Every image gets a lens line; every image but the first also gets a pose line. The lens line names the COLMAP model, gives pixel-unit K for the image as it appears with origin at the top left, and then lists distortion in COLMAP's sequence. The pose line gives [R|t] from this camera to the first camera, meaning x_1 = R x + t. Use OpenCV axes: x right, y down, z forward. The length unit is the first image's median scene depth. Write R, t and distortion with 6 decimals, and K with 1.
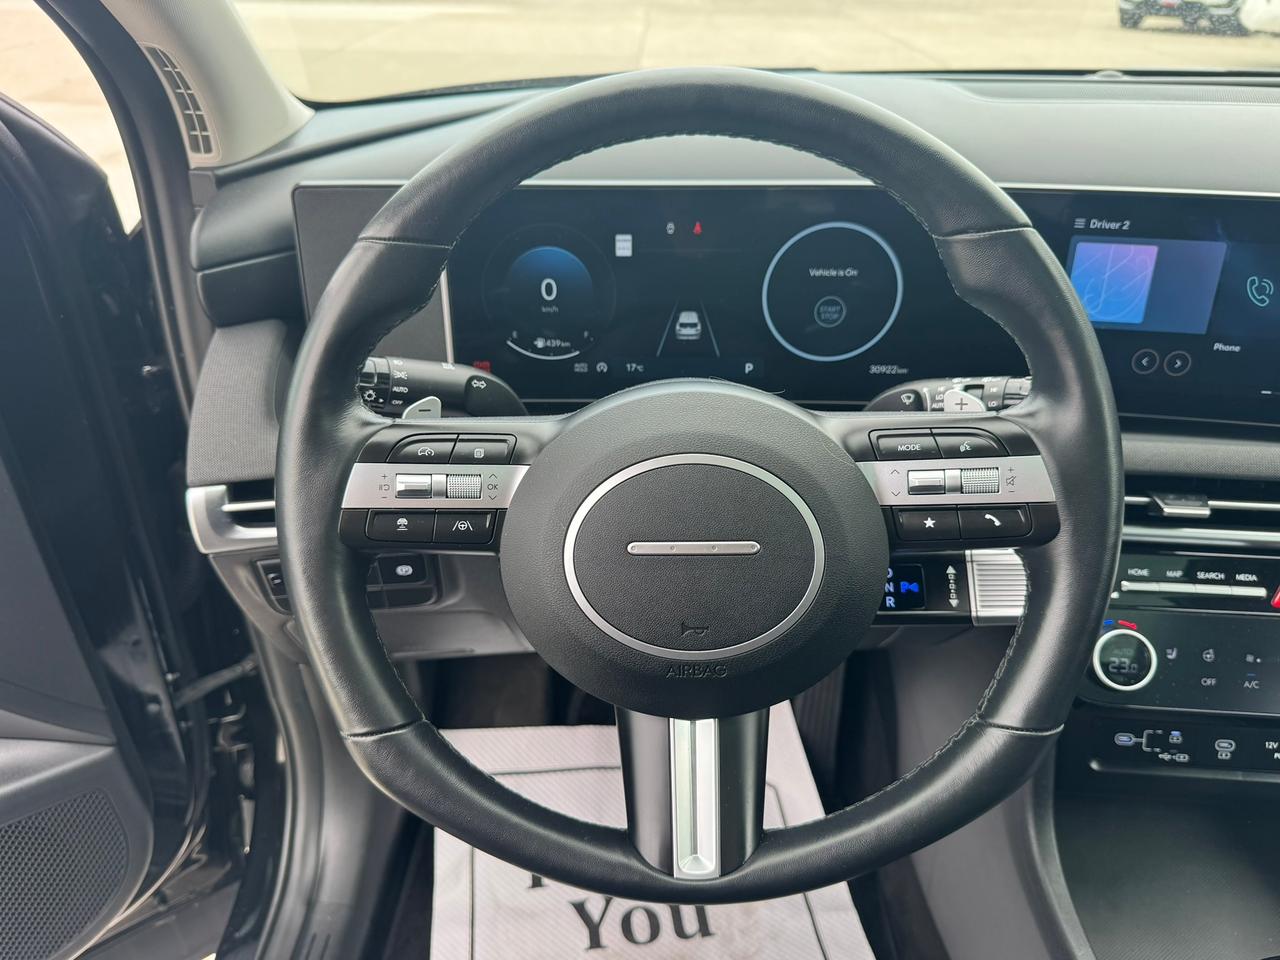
lens RADIAL K [[917.6, 0, 642.2], [0, 917.6, 475.8], [0, 0, 1]] dist [0.011302, 0.000708]
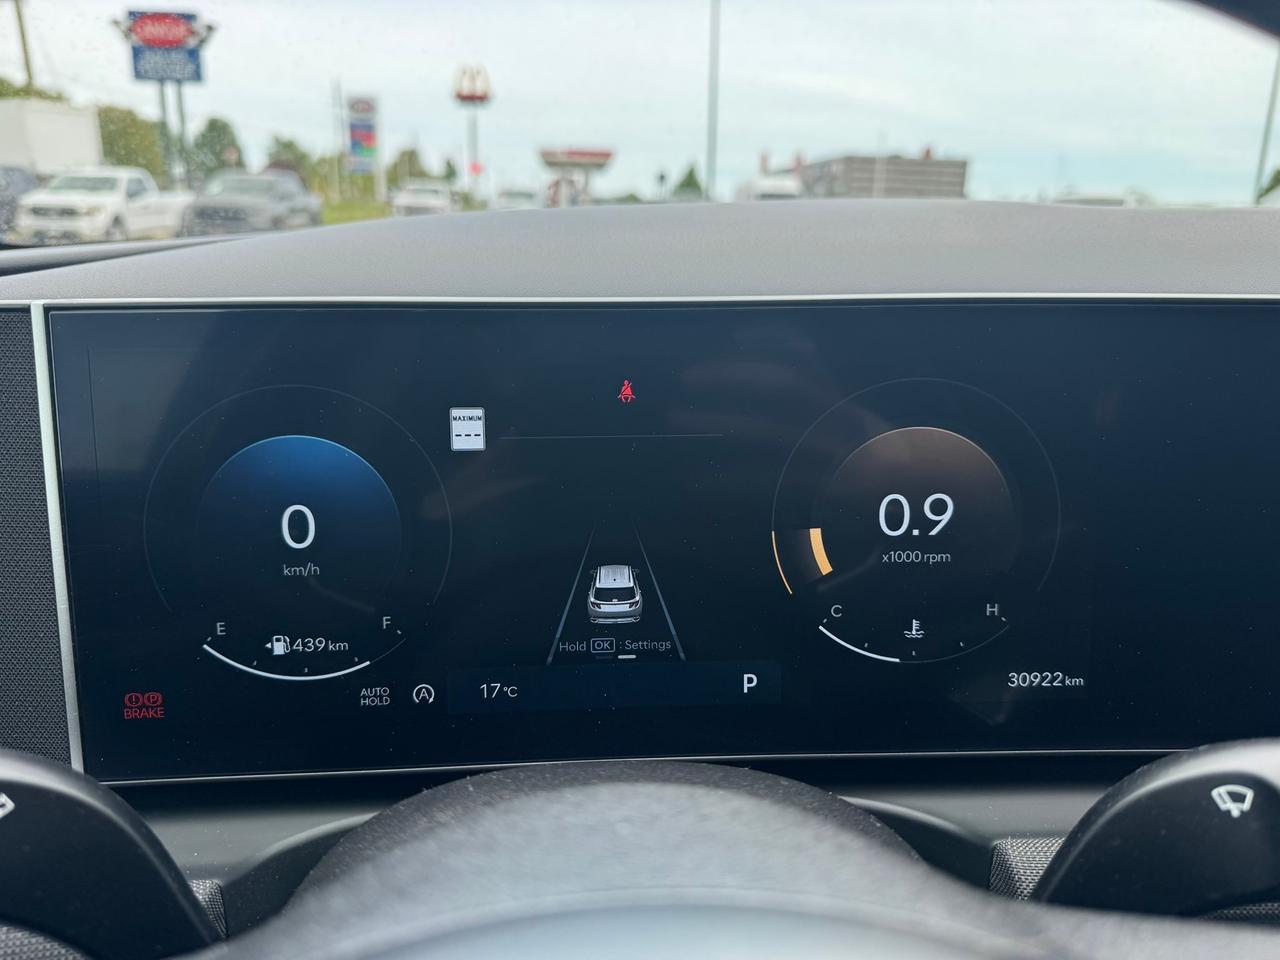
lens RADIAL K [[917.6, 0, 642.2], [0, 917.6, 475.8], [0, 0, 1]] dist [0.011302, 0.000708]
pose [[0.981766, -0.018752, 0.189168, -0.022408], [0.056933, 0.978449, -0.198487, -0.129728], [-0.181369, 0.205637, 0.961675, 0.540466]]
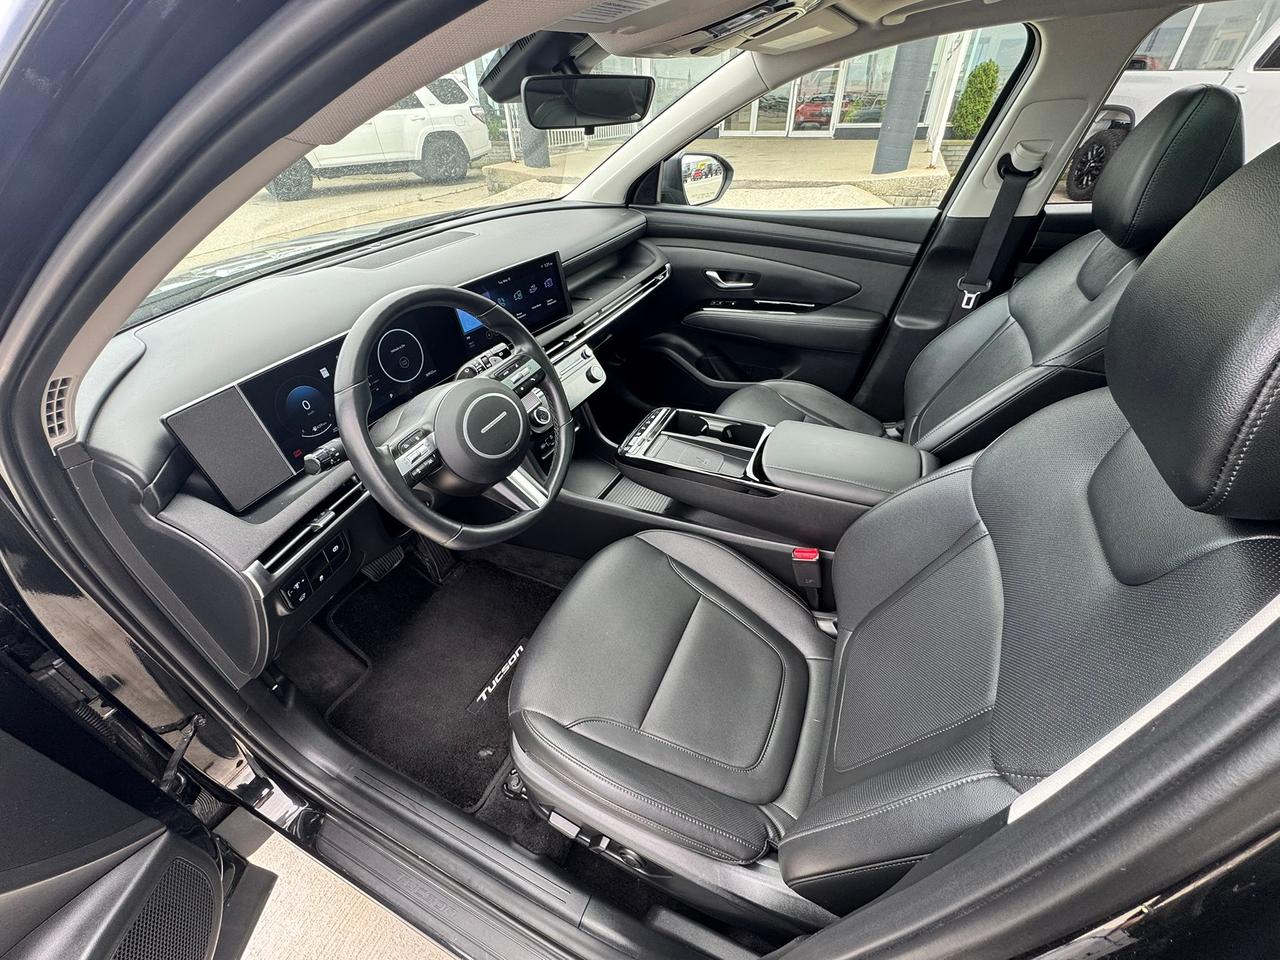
lens RADIAL K [[511.3, 0, 635.8], [0, 511.3, 481.5], [0, 0, 1]] dist [-0.001663, -0.000001]
pose [[0.394916, -0.570832, 0.719856, -0.781193], [0.492089, 0.793098, 0.358949, -0.107552], [-0.775816, 0.212478, 0.594107, -0.312791]]
